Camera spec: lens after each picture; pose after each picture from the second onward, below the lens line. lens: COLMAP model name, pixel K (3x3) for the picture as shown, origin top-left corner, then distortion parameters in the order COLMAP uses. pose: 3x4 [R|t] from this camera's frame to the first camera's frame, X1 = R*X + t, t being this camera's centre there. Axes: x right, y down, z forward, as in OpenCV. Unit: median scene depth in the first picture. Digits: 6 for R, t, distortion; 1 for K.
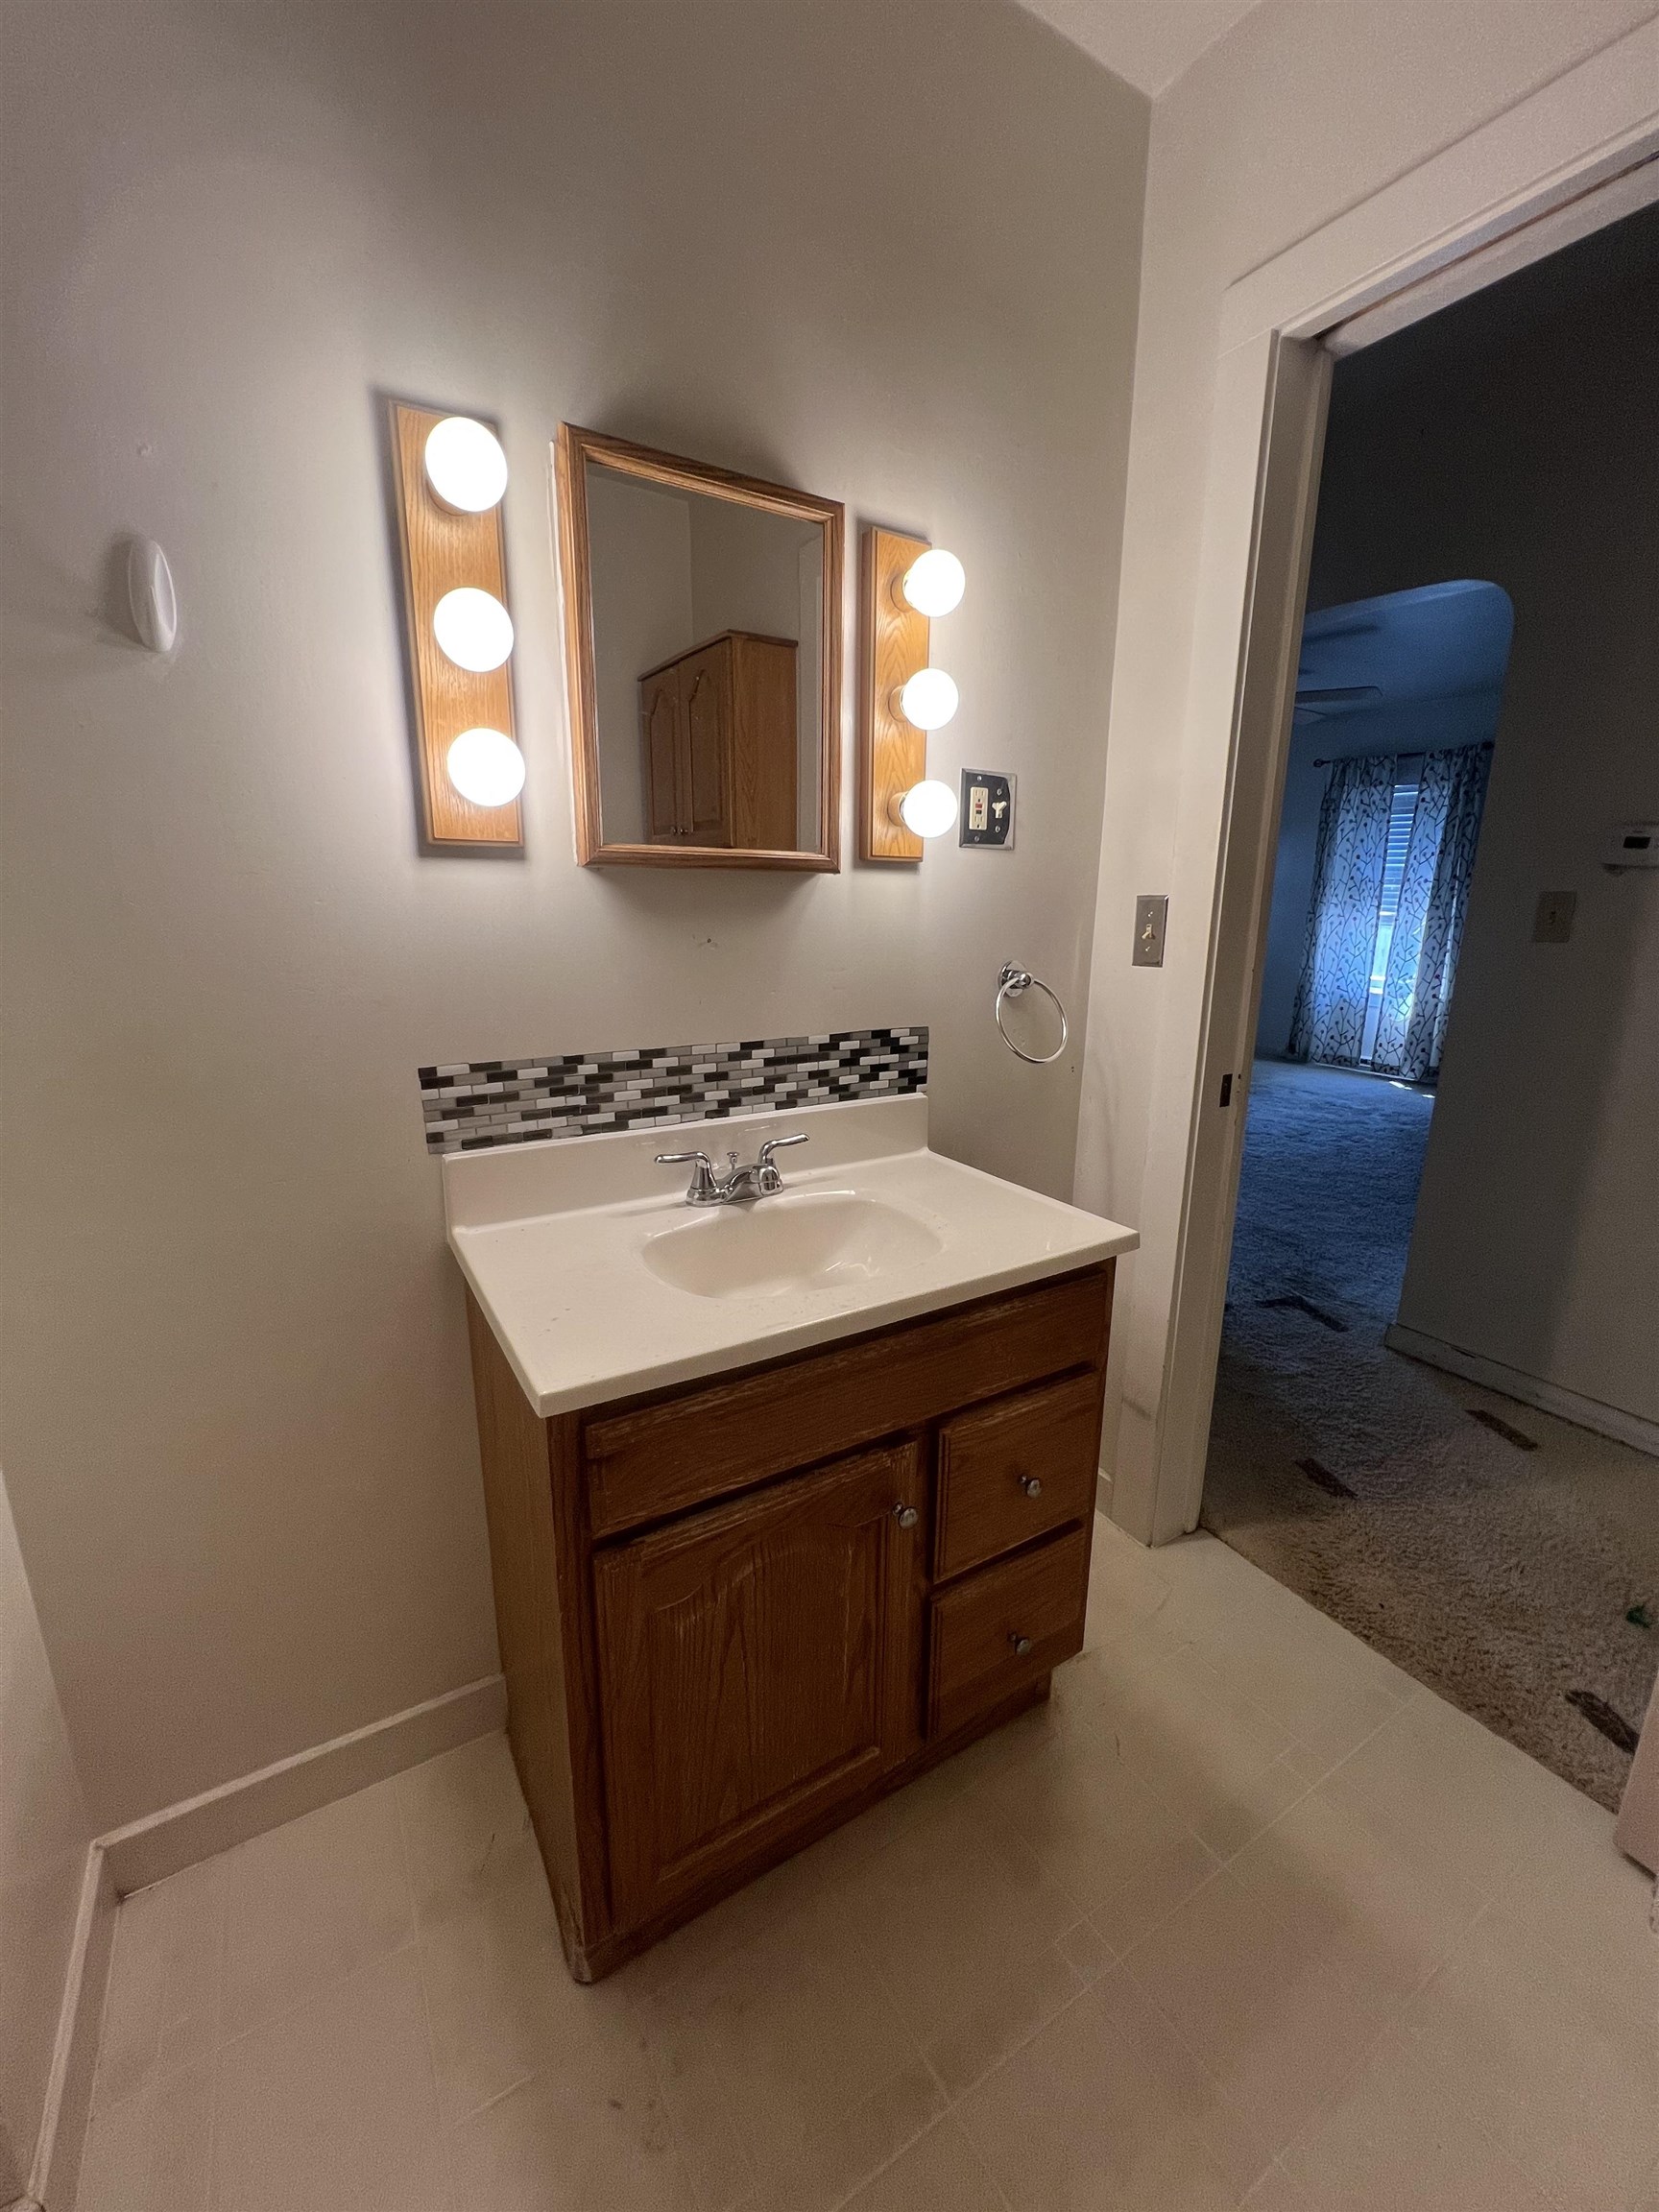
lens RADIAL K [[881.9, 0, 829.5], [0, 881.9, 1106.0], [0, 0, 1]] dist [0.000798, 0.000493]
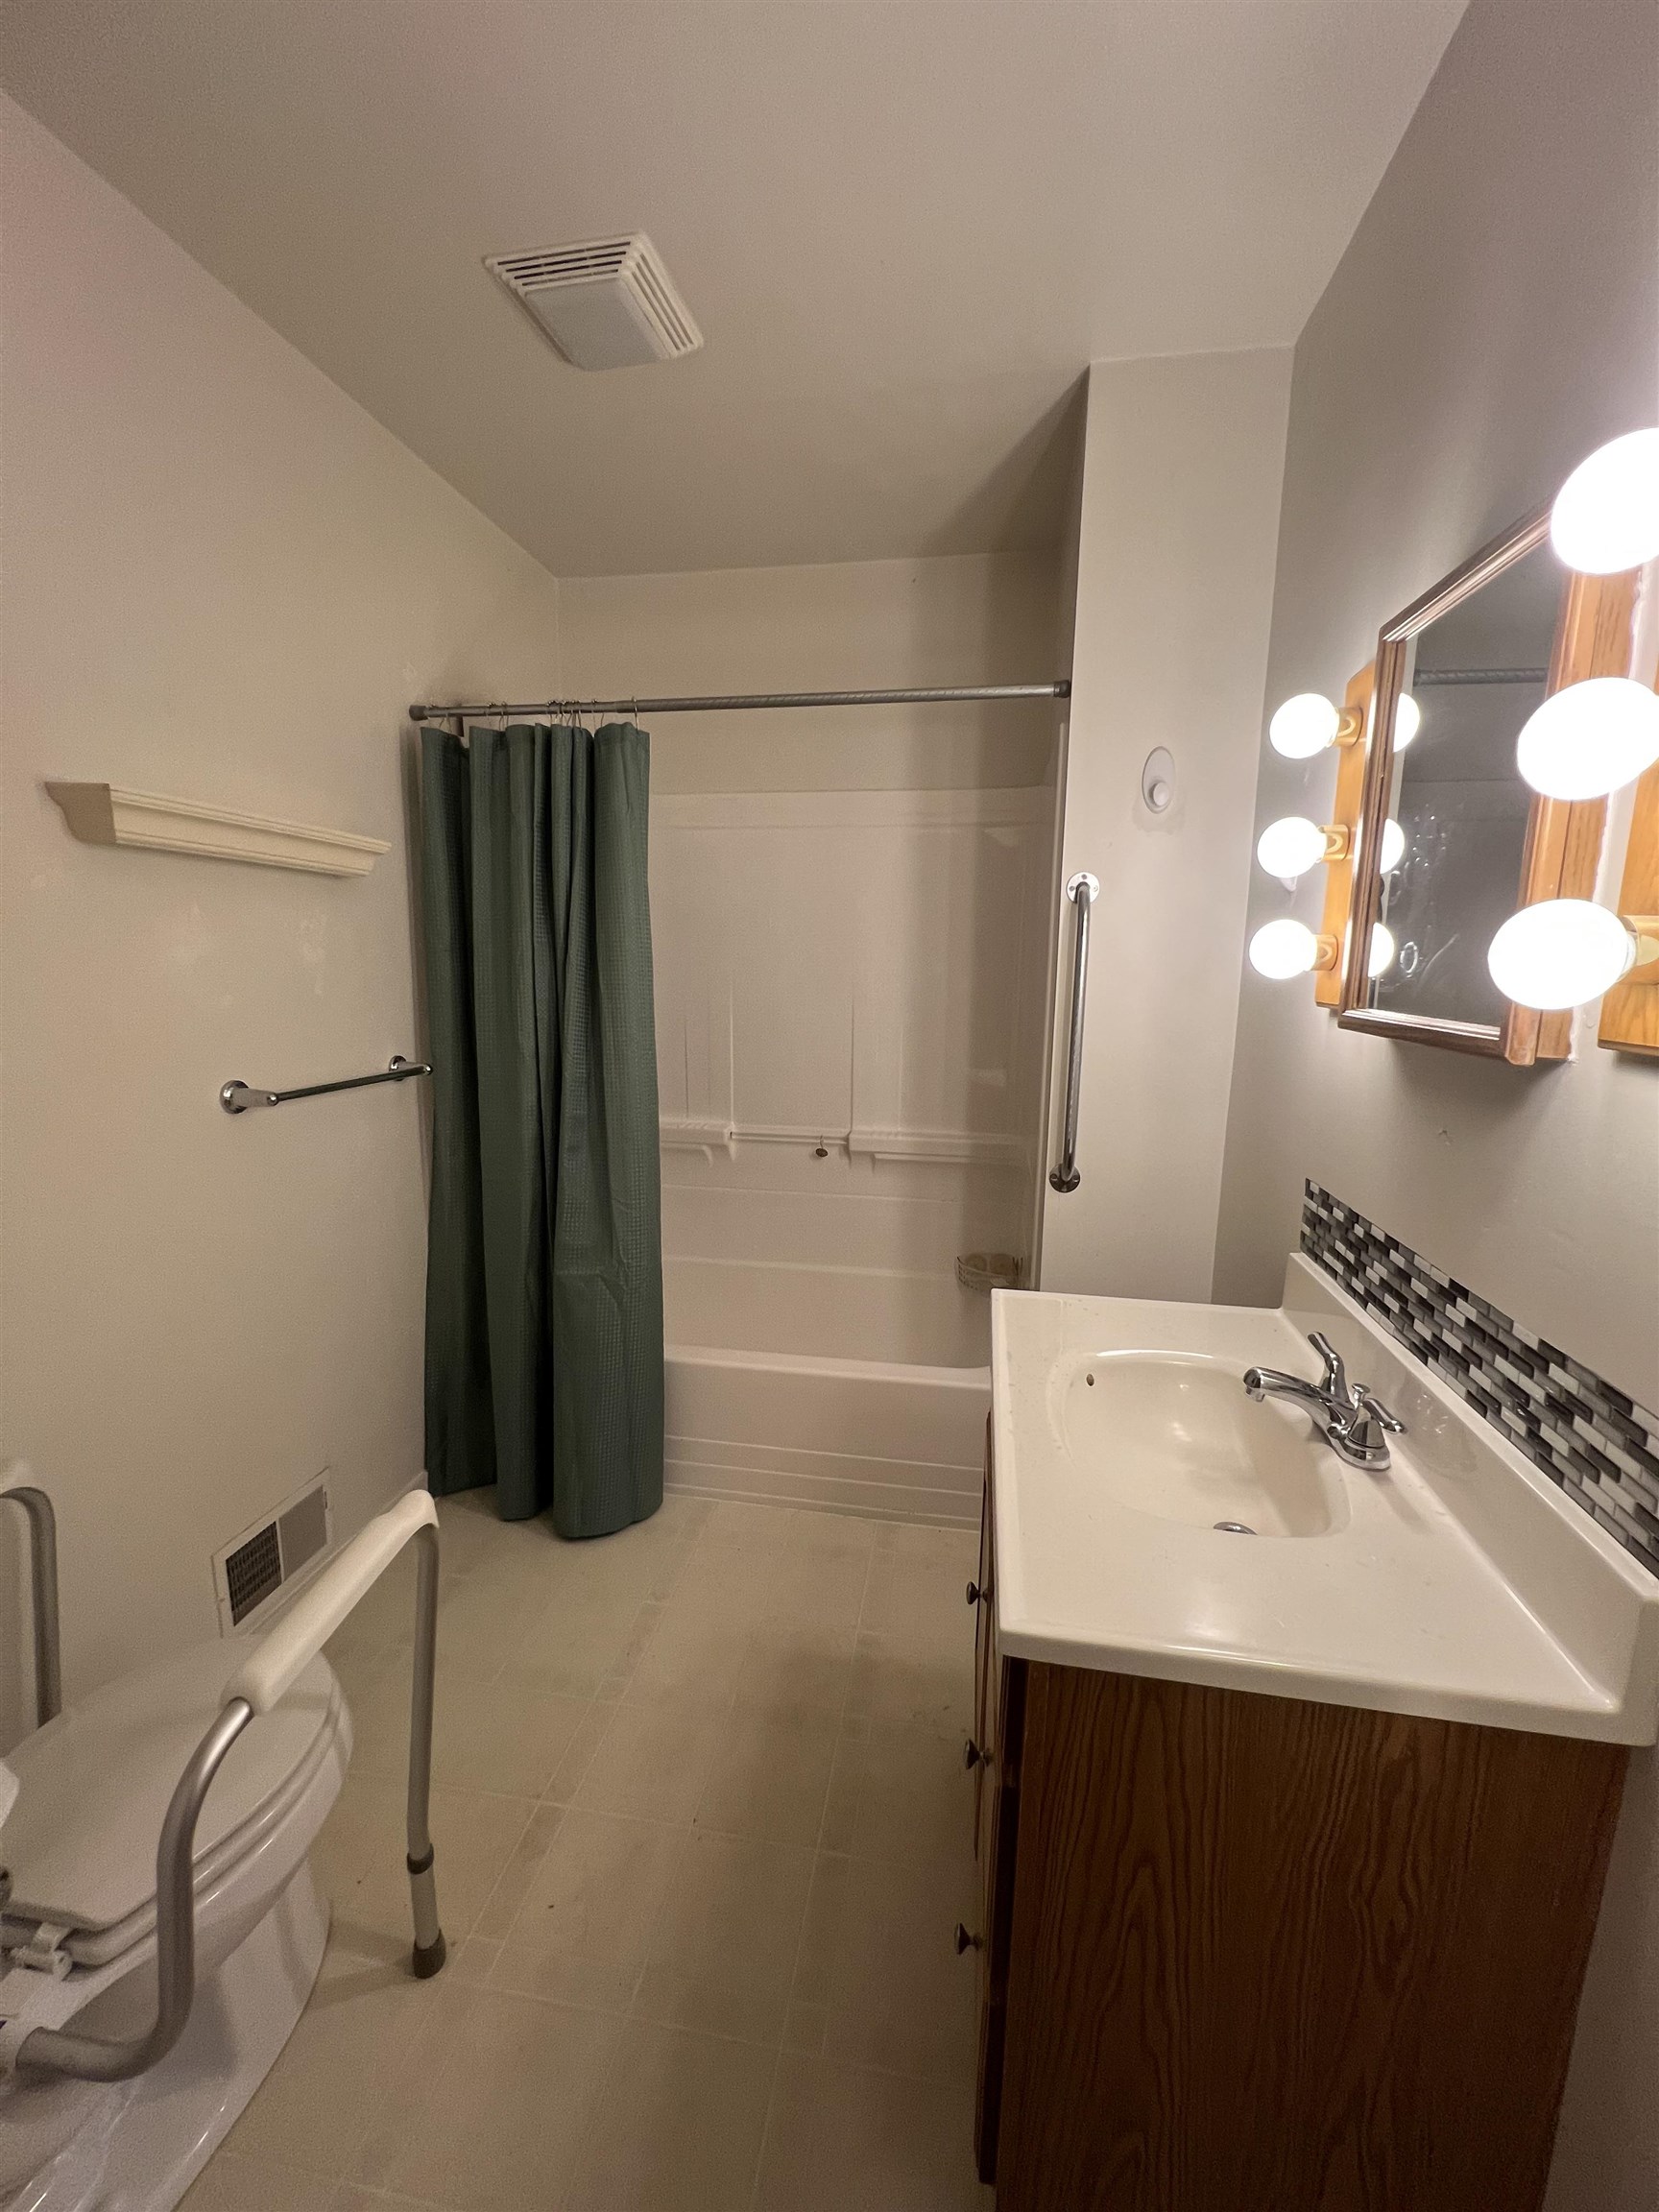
lens RADIAL K [[881.9, 0, 829.5], [0, 881.9, 1106.0], [0, 0, 1]] dist [0.000798, 0.000493]
pose [[-0.663778, 0.111737, -0.739536, 0.754864], [-0.183413, 0.934268, 0.305783, -0.330871], [0.725092, 0.338613, -0.599653, 1.009138]]
